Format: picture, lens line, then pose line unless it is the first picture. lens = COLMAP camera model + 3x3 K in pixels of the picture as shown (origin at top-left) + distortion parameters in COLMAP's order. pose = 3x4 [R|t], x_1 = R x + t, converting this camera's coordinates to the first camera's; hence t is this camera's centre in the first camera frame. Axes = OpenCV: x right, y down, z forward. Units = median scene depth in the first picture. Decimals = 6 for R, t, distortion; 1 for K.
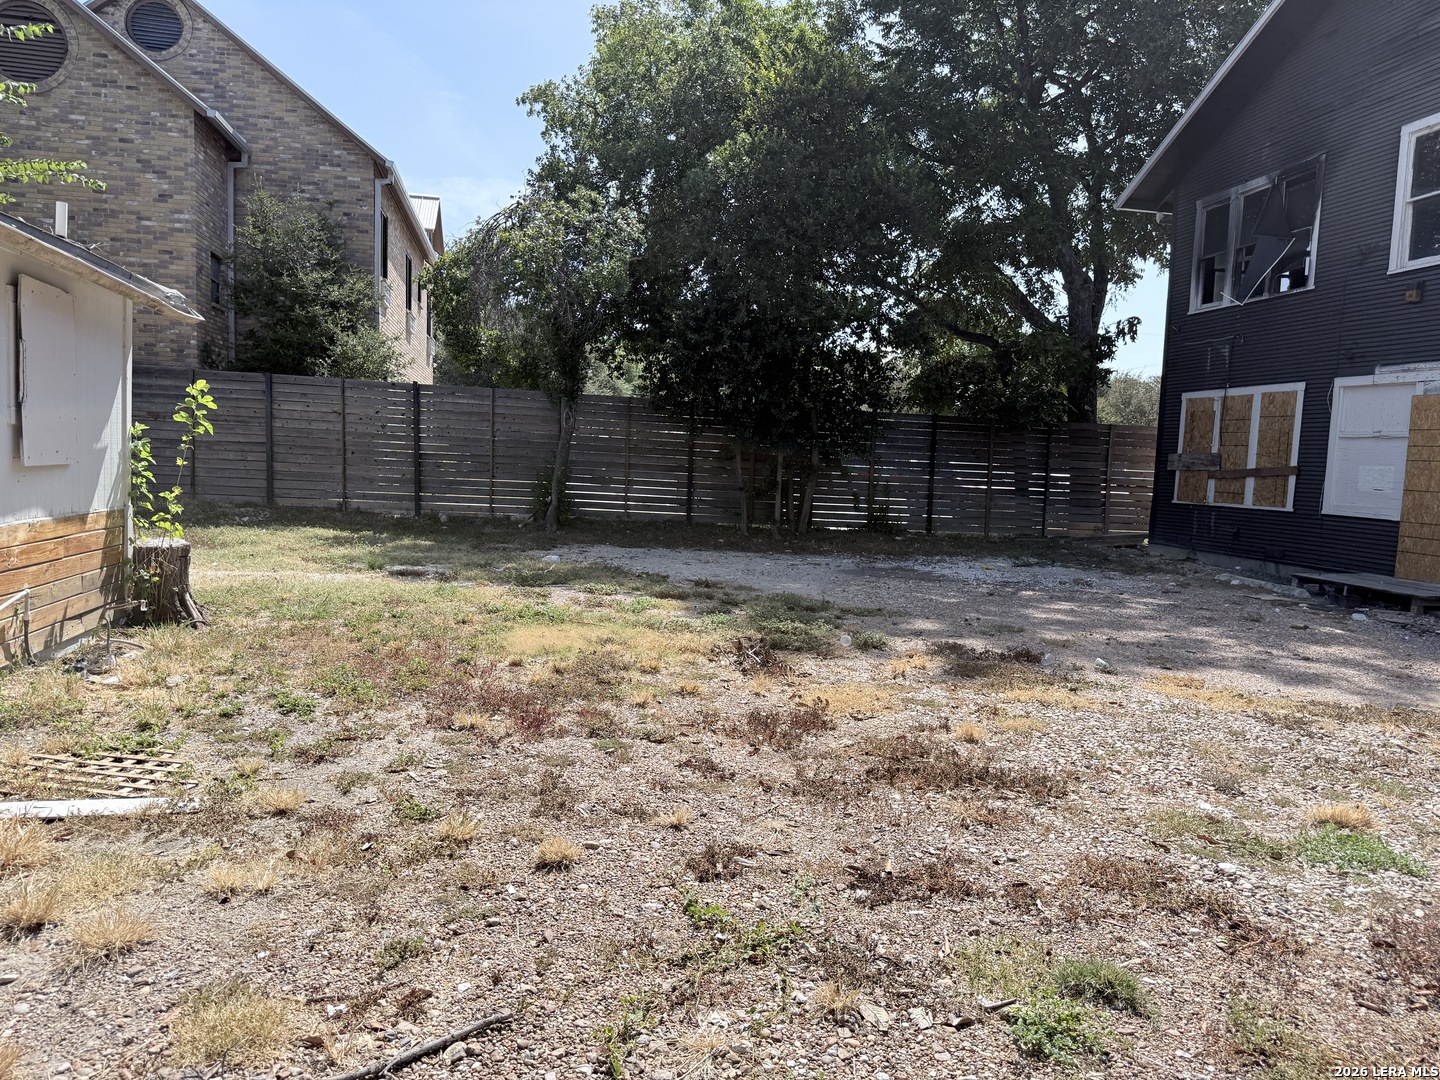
lens RADIAL K [[1021.5, 0, 723.0], [0, 1021.5, 545.4], [0, 0, 1]] dist [0.003398, -0.004070]
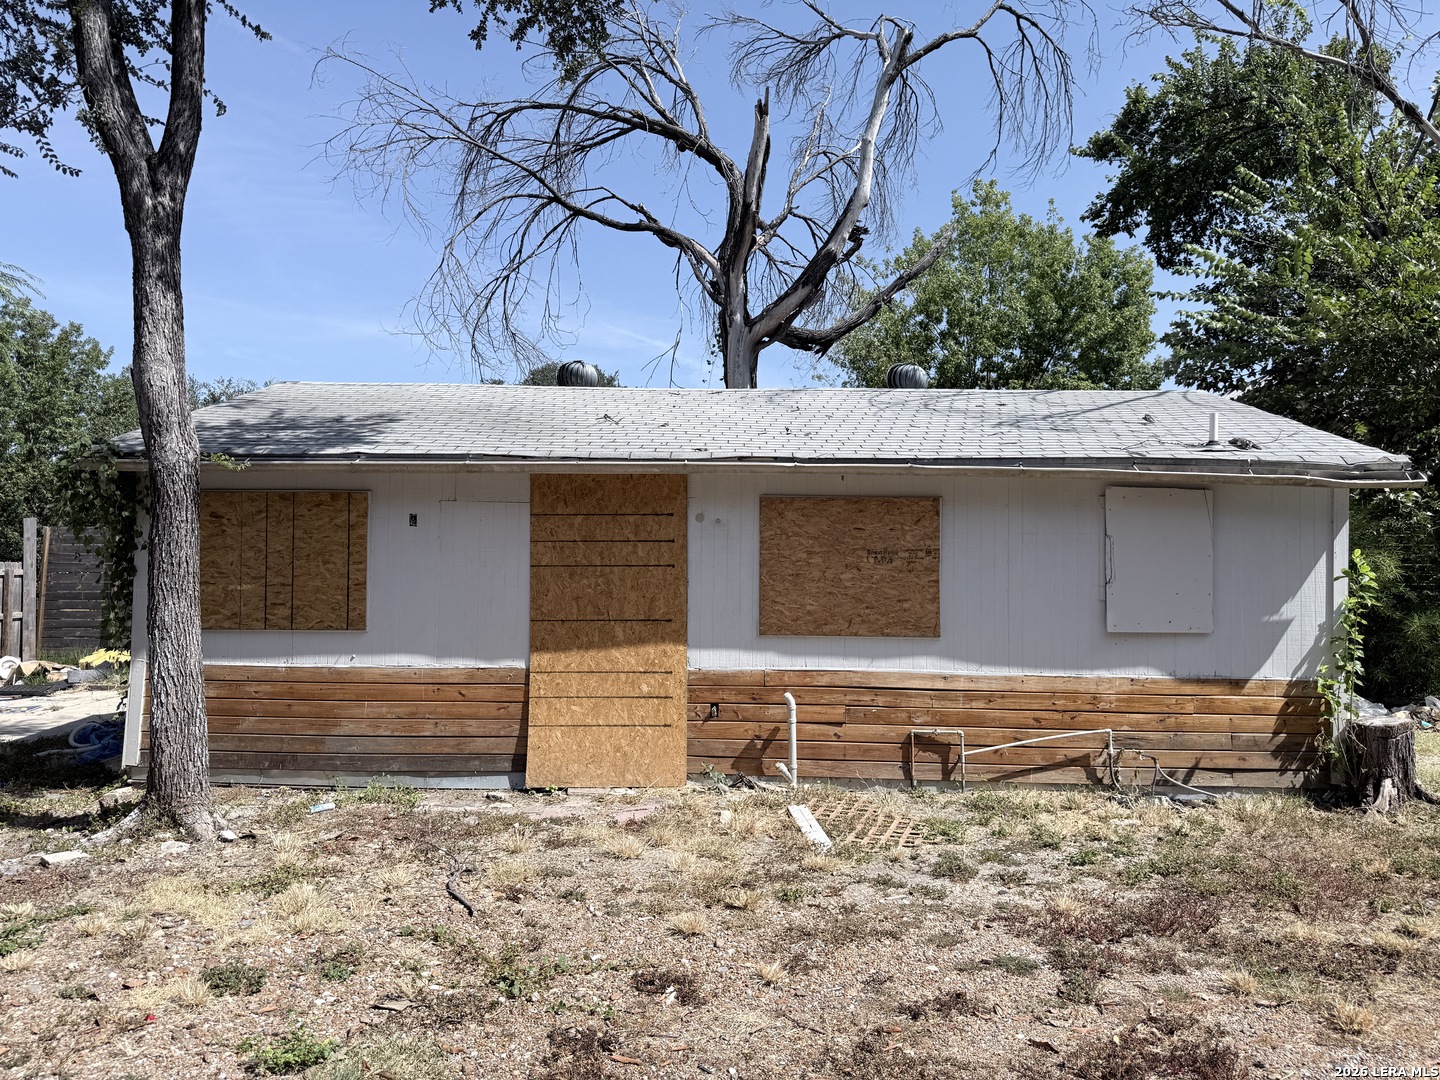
lens RADIAL K [[1021.5, 0, 722.5], [0, 1021.5, 544.1], [0, 0, 1]] dist [0.003398, -0.004070]
pose [[-0.221332, -0.073434, -0.972430, 0.938330], [-0.112672, 0.992409, -0.049298, -0.094804], [0.968668, 0.098655, -0.227926, 1.097089]]
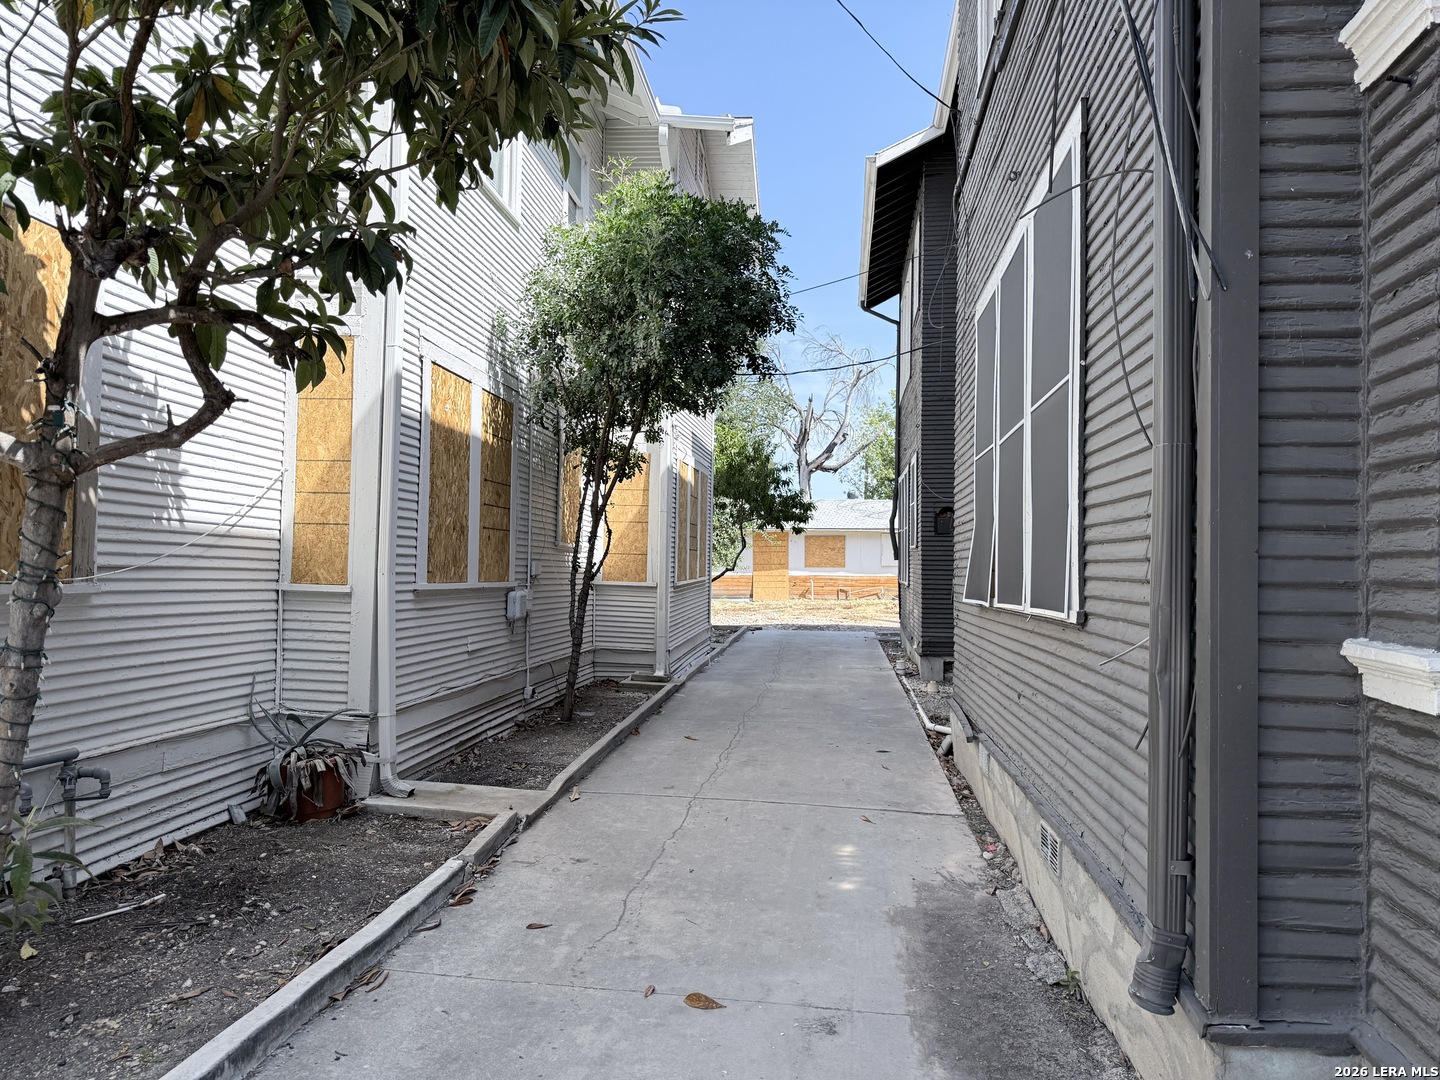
lens RADIAL K [[1021.5, 0, 719.5], [0, 1021.5, 538.2], [0, 0, 1]] dist [0.003398, -0.004070]
pose [[-0.309308, -0.058850, -0.949139, 6.555329], [-0.105835, 0.994013, -0.027142, 0.022351], [0.945054, 0.092057, -0.313685, 2.515958]]
